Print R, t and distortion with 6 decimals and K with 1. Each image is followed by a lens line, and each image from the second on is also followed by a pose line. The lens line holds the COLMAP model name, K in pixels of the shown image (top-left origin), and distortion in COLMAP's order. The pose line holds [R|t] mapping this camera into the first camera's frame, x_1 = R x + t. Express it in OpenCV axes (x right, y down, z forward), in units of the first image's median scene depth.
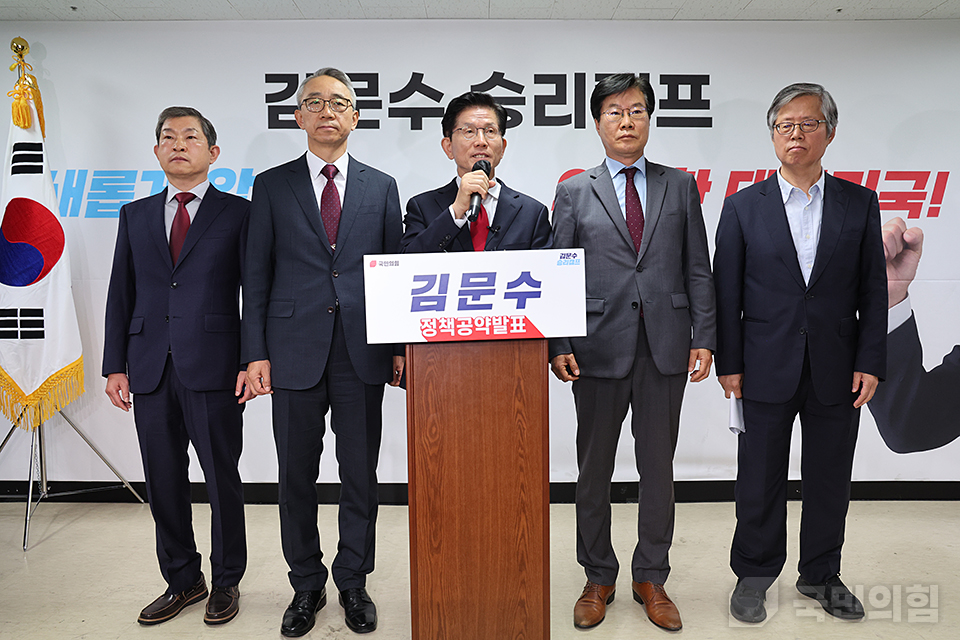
lens RADIAL K [[736.3, 0, 480.0], [0, 736.3, 320.0], [0, 0, 1]] dist [-0.072743, 0.077538]
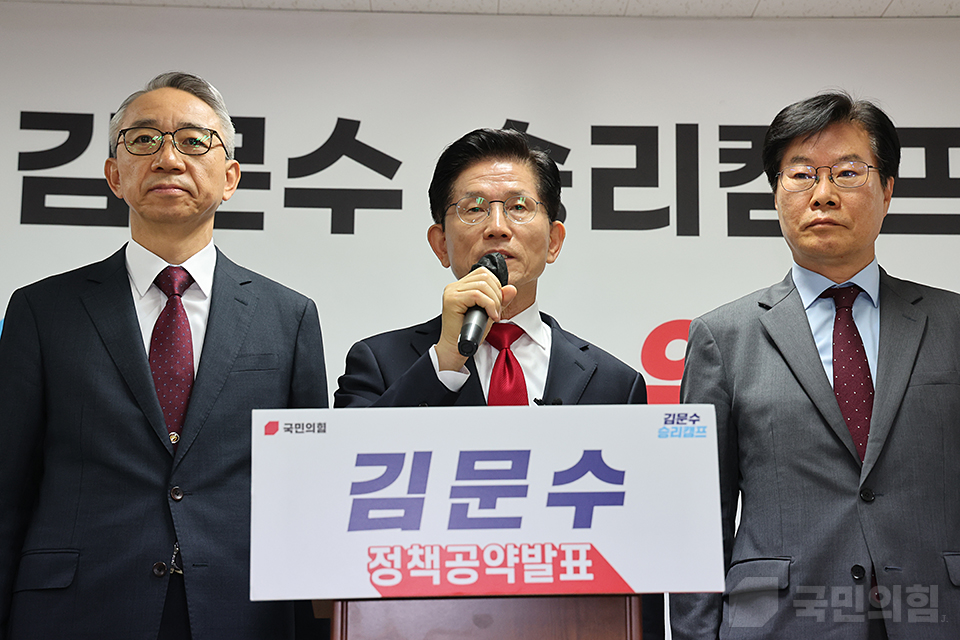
lens RADIAL K [[1660.6, 0, 480.0], [0, 1660.6, 320.0], [0, 0, 1]] dist [0.202473, 0.024300]
pose [[0.999791, 0.014716, 0.014199, -0.025689], [-0.010844, 0.970221, -0.241980, 0.109084], [-0.017337, 0.241775, 0.970177, -0.061359]]
